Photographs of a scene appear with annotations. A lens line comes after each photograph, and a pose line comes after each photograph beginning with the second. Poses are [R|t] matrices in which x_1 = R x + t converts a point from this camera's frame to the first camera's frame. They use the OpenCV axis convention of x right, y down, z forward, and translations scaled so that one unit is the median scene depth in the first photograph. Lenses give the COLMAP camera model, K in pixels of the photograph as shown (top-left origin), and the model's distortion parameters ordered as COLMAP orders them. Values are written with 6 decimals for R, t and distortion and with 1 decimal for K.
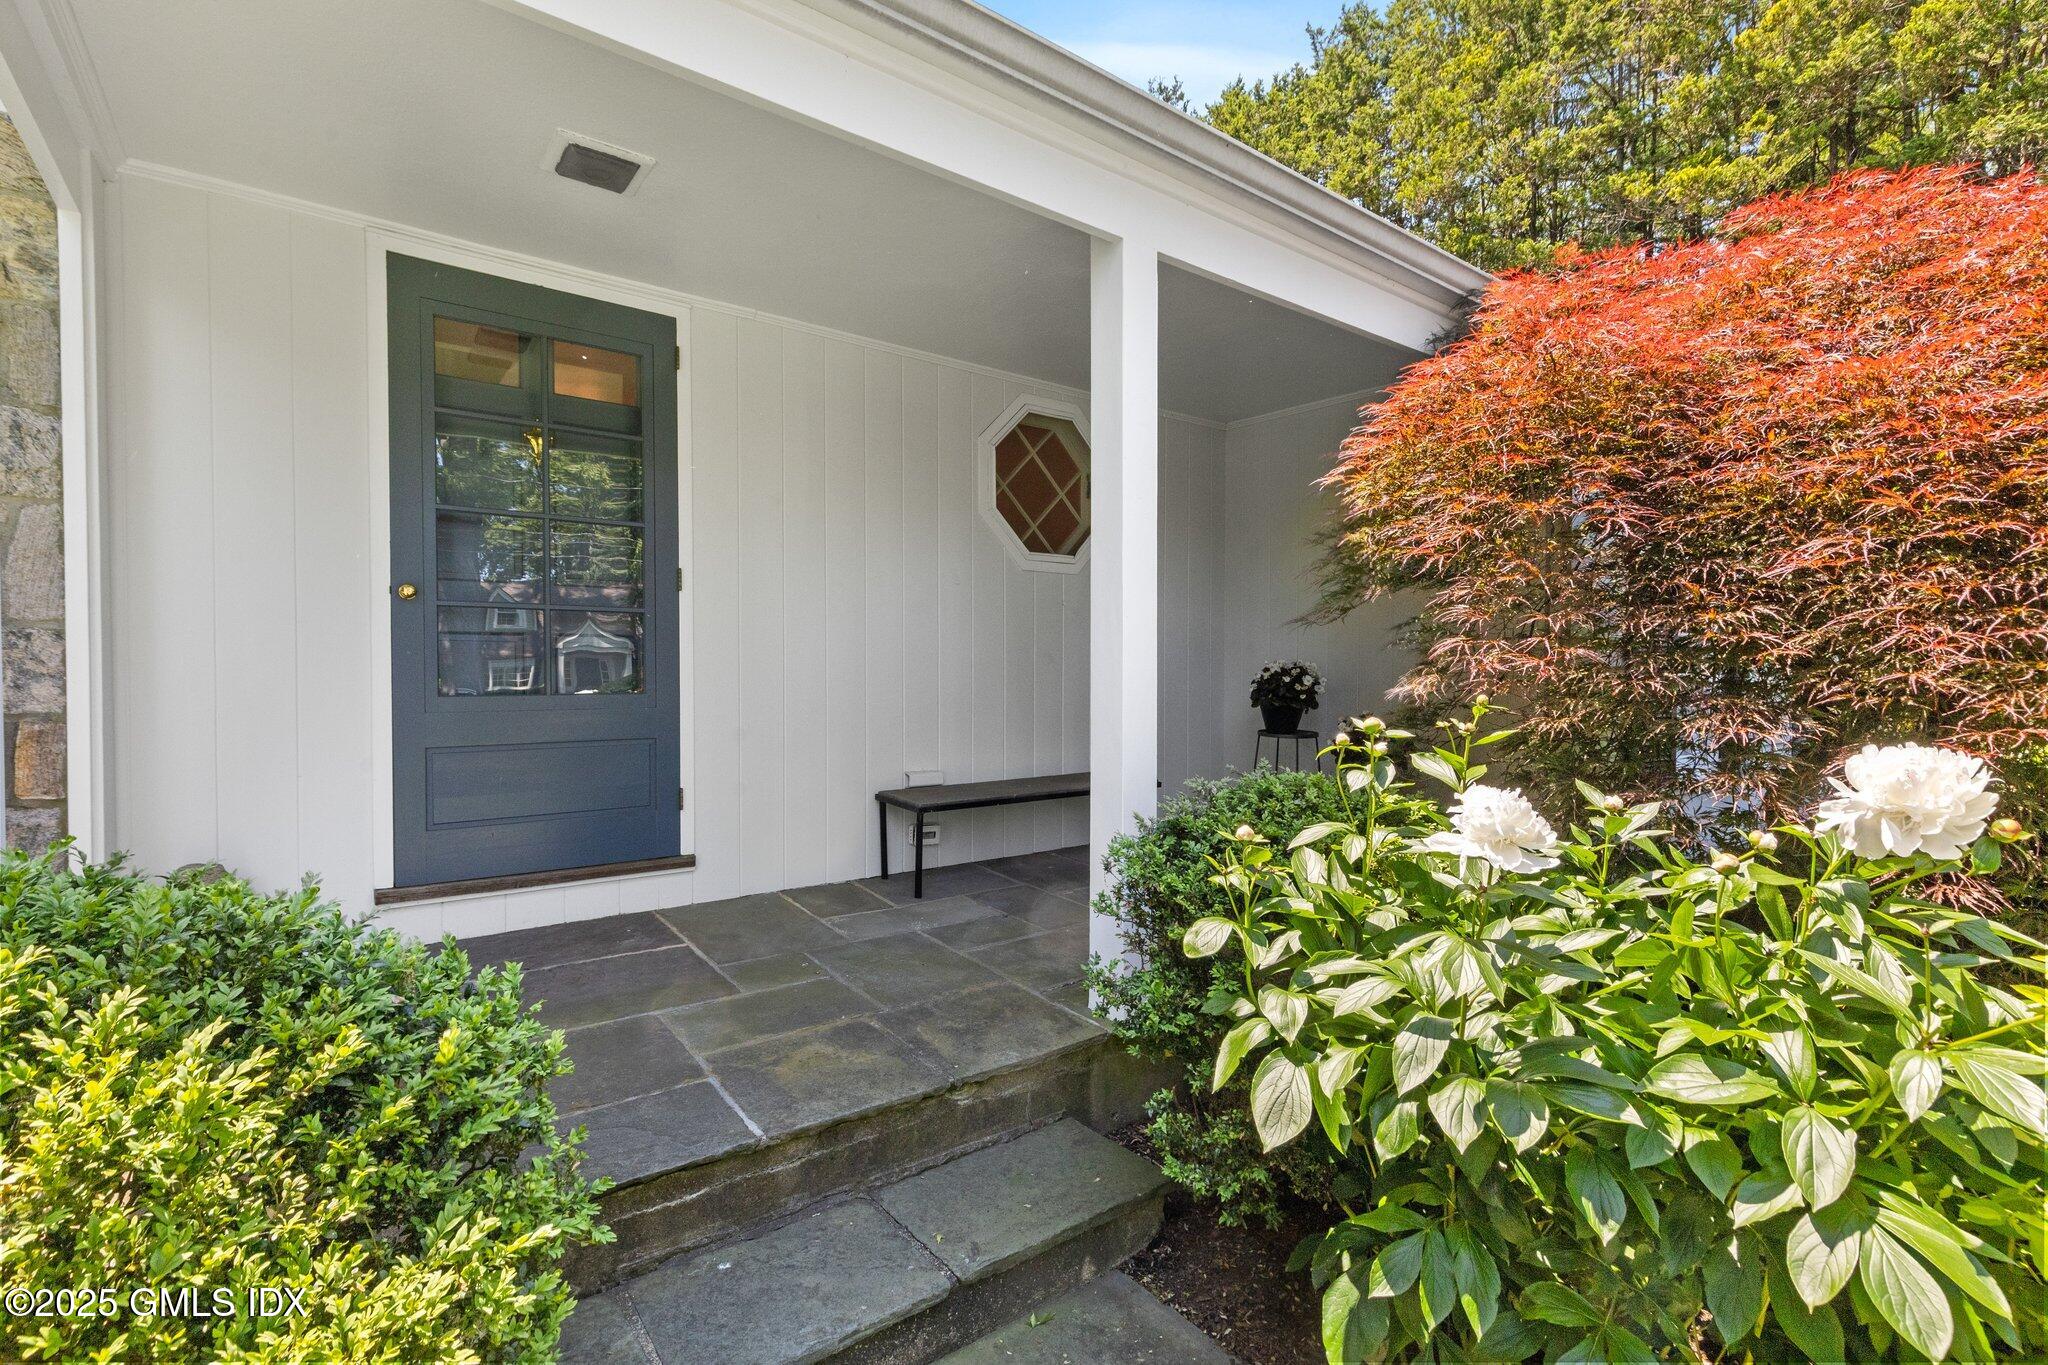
lens RADIAL K [[937.3, 0, 1026.6], [0, 937.3, 687.4], [0, 0, 1]] dist [0.012649, 0.000428]
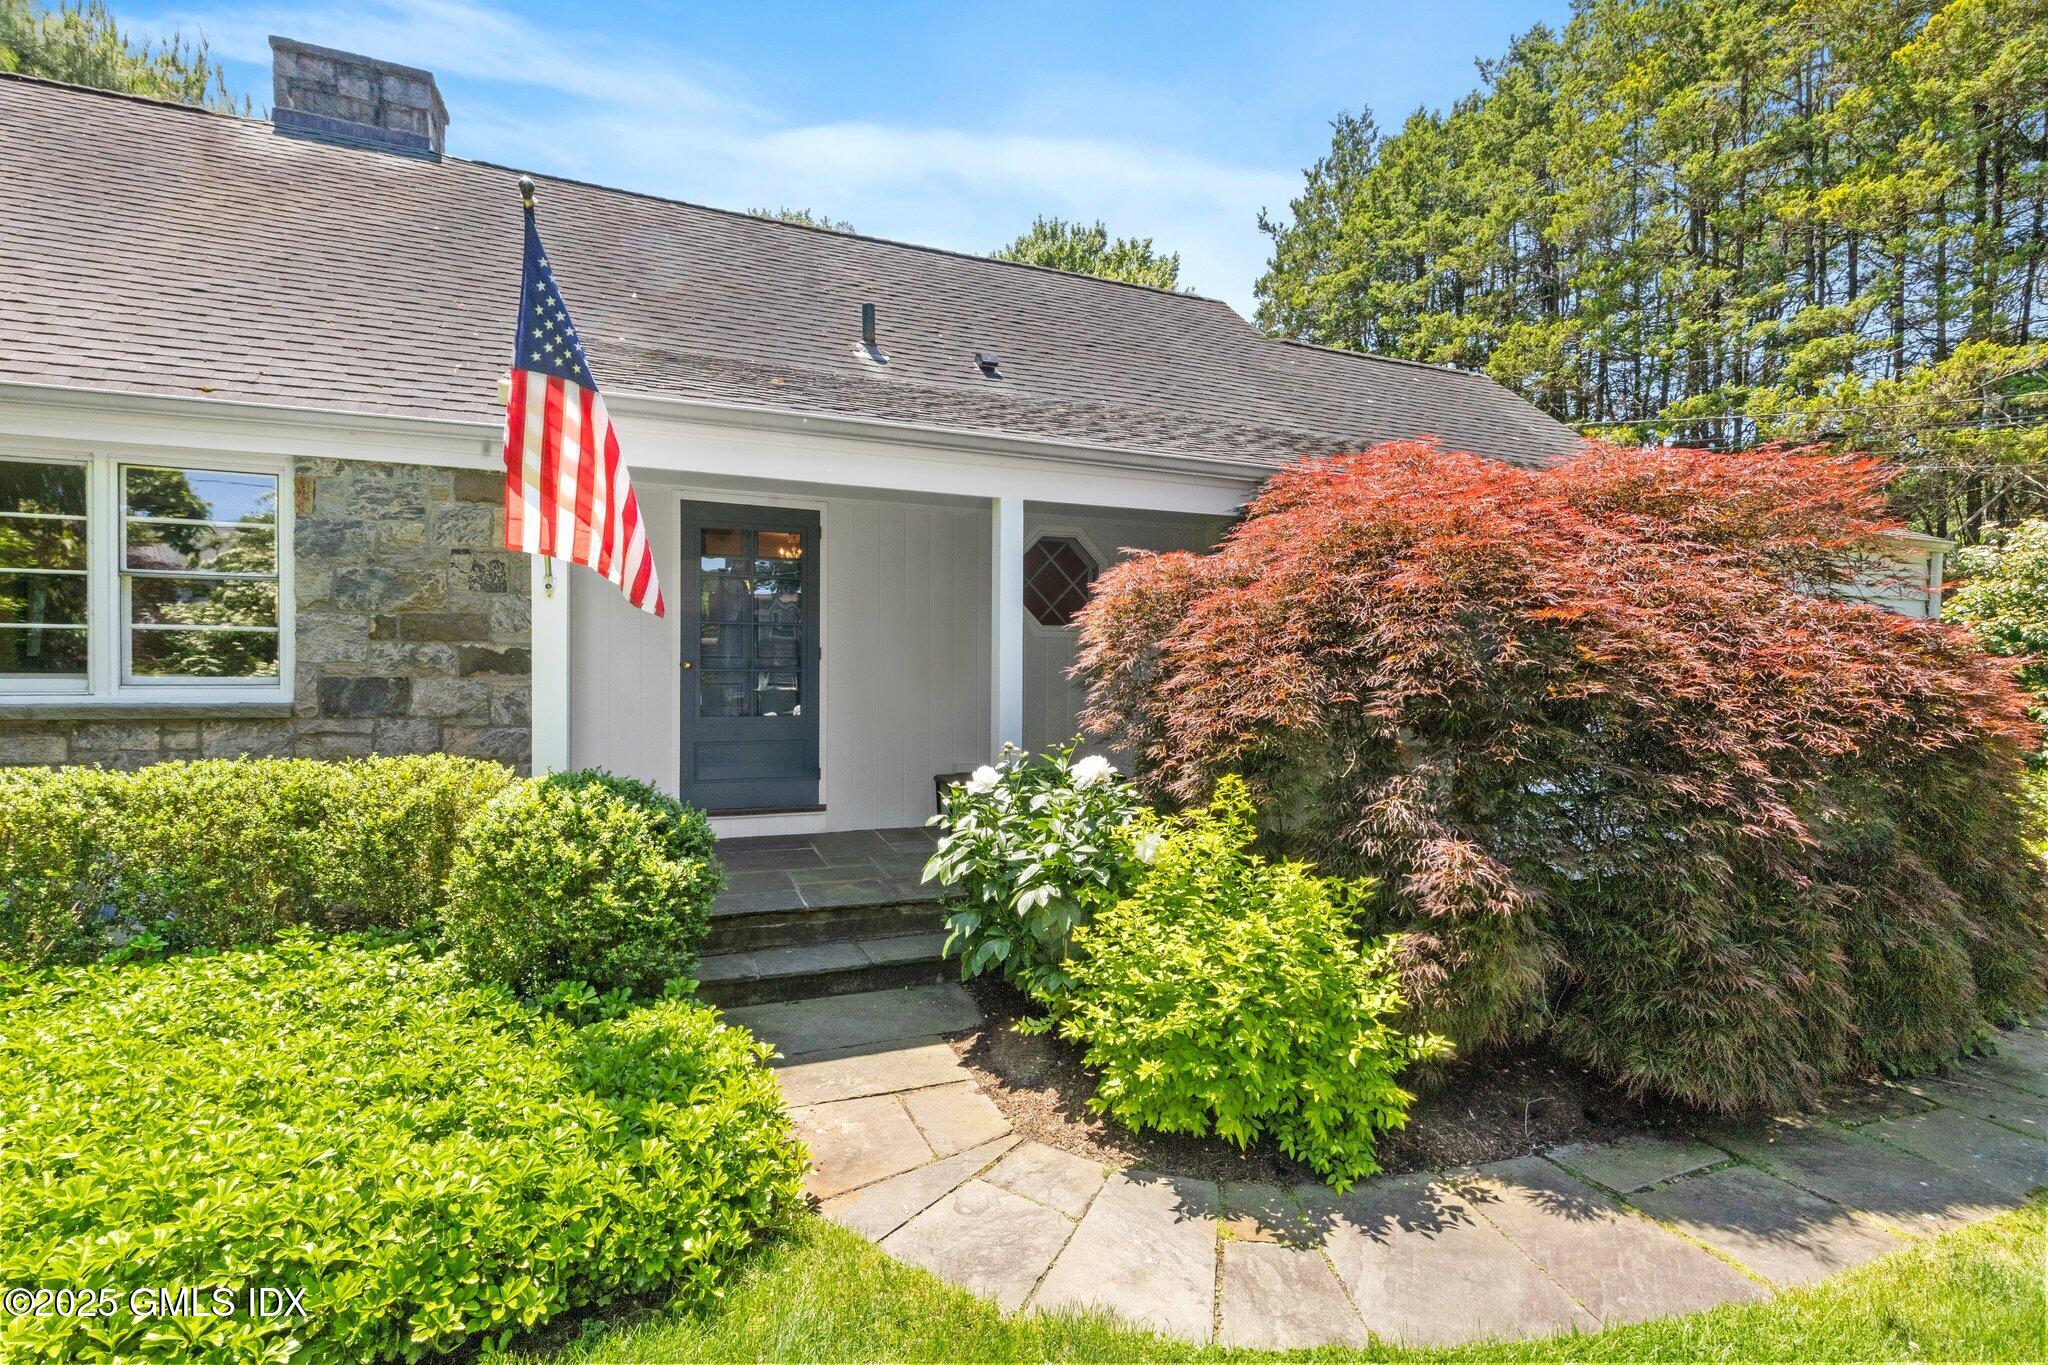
lens RADIAL K [[937.3, 0, 1020.9], [0, 937.3, 679.4], [0, 0, 1]] dist [0.012649, 0.000428]
pose [[0.967118, 0.007052, -0.254229, 0.463944], [-0.009836, 0.999905, -0.009683, -0.049550], [0.254137, 0.011865, 0.967096, -0.650808]]
